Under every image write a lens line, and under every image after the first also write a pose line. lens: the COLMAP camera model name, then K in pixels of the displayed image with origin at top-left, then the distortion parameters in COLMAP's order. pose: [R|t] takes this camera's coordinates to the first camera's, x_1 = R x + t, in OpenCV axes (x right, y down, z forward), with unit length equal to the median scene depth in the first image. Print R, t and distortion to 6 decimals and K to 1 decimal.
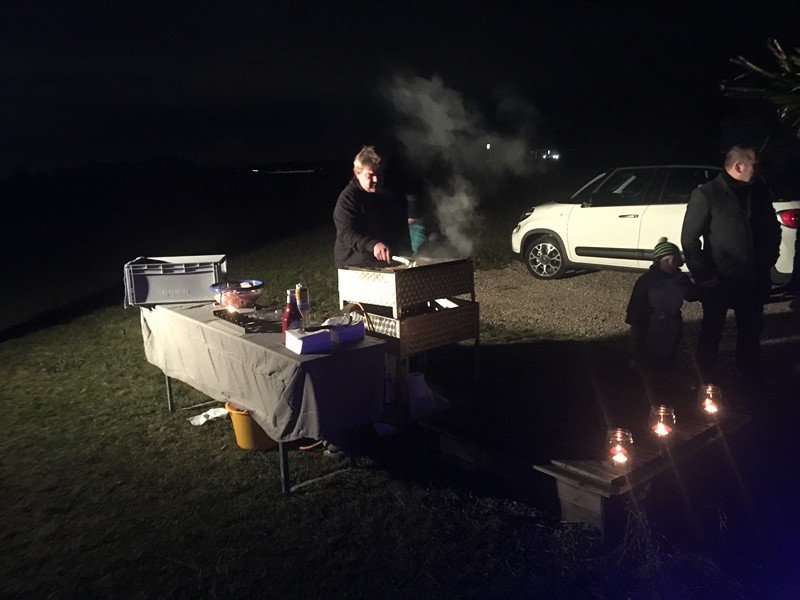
lens RADIAL K [[672.9, 0, 399.5], [0, 672.9, 299.9], [0, 0, 1]] dist [-0.011961, -0.017352]
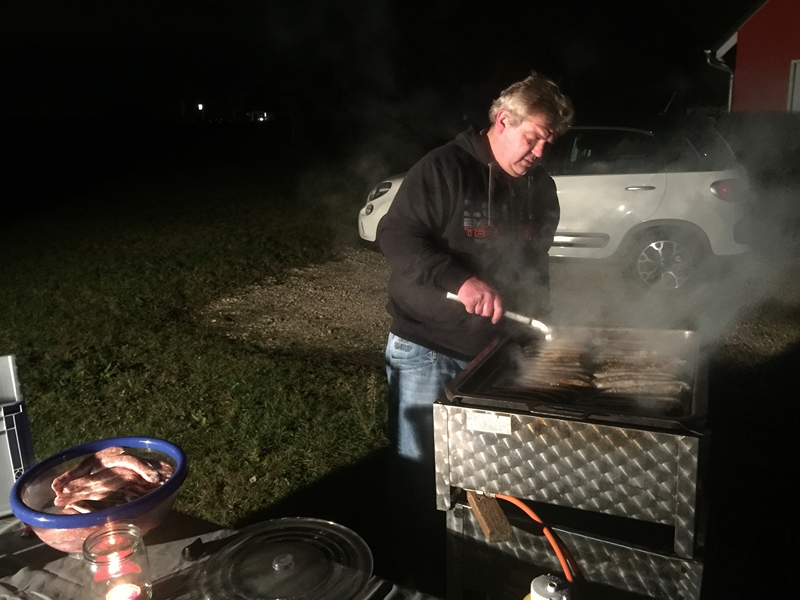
lens RADIAL K [[672.9, 0, 401.0], [0, 672.9, 301.4], [0, 0, 1]] dist [-0.011961, -0.017352]
pose [[0.913953, -0.090621, 0.395574, -0.240491], [0.068902, 0.995248, 0.068804, -0.124225], [-0.399929, -0.035628, 0.915853, 0.684254]]
